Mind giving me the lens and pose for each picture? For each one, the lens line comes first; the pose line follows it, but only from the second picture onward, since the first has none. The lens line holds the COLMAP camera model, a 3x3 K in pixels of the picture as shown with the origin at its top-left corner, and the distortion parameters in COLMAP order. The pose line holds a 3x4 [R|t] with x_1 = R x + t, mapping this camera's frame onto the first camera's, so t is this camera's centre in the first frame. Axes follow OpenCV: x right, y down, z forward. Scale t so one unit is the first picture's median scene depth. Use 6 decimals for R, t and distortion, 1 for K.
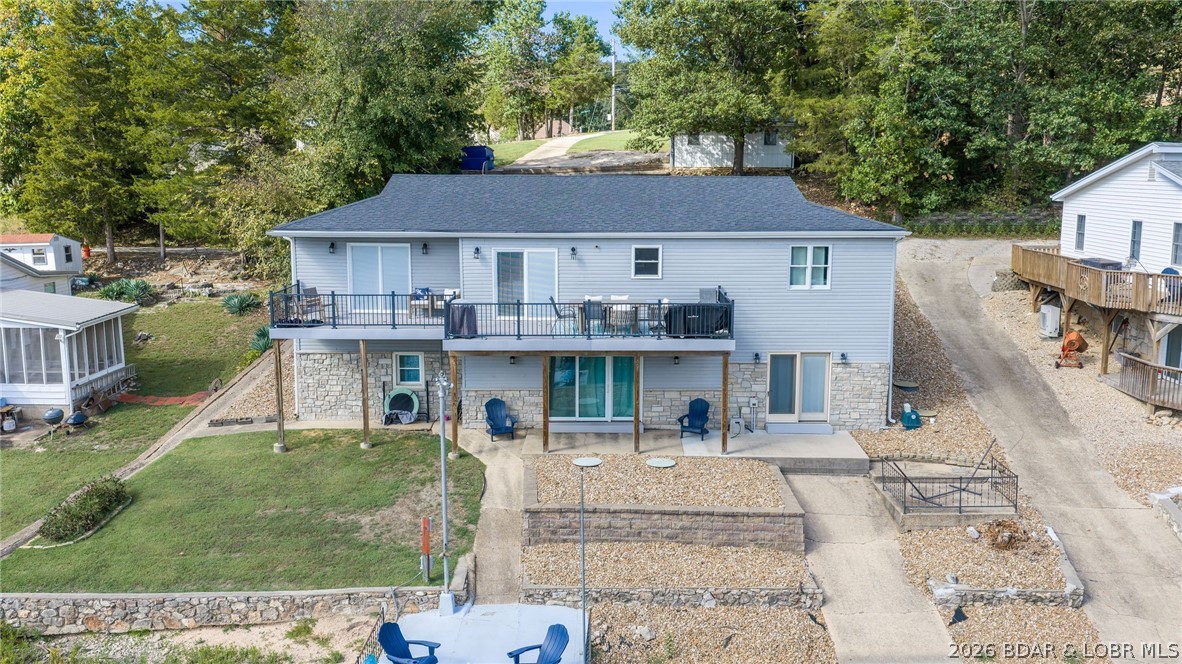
lens RADIAL K [[986.2, 0, 595.4], [0, 986.2, 336.0], [0, 0, 1]] dist [0.017375, -0.038116]
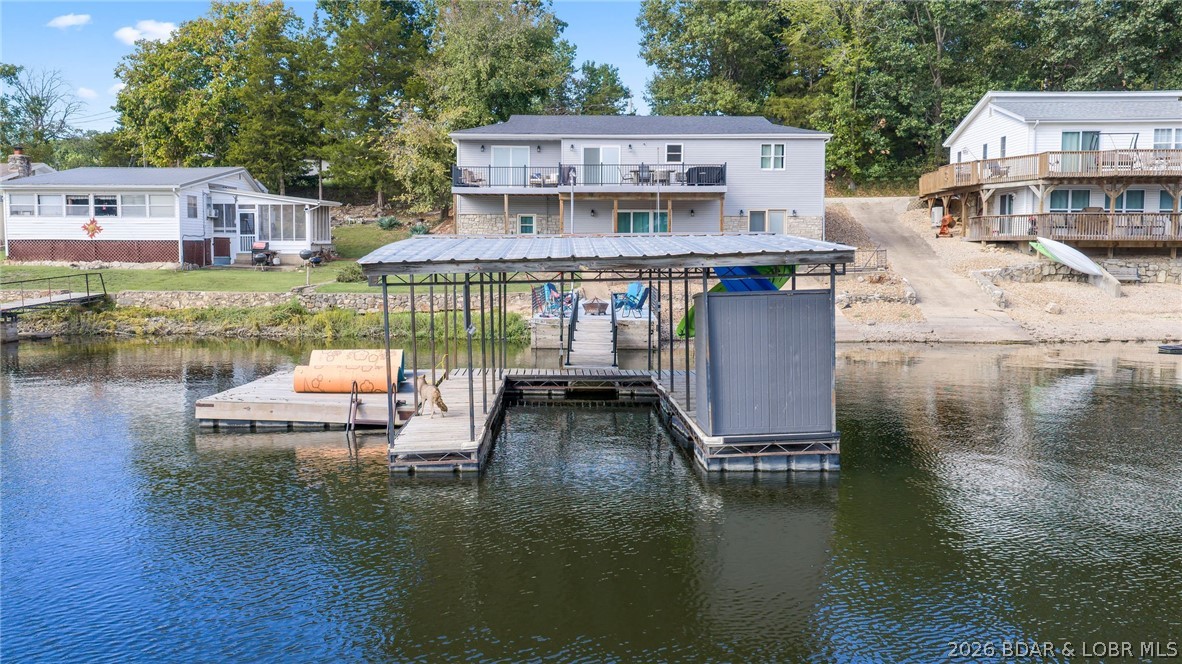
lens RADIAL K [[986.2, 0, 586.6], [0, 986.2, 329.1], [0, 0, 1]] dist [0.017375, -0.038116]
pose [[0.999904, 0.004115, -0.013216, -0.062114], [-0.005213, 0.996439, -0.084161, 0.309171], [0.012823, 0.084221, 0.996365, -0.542543]]
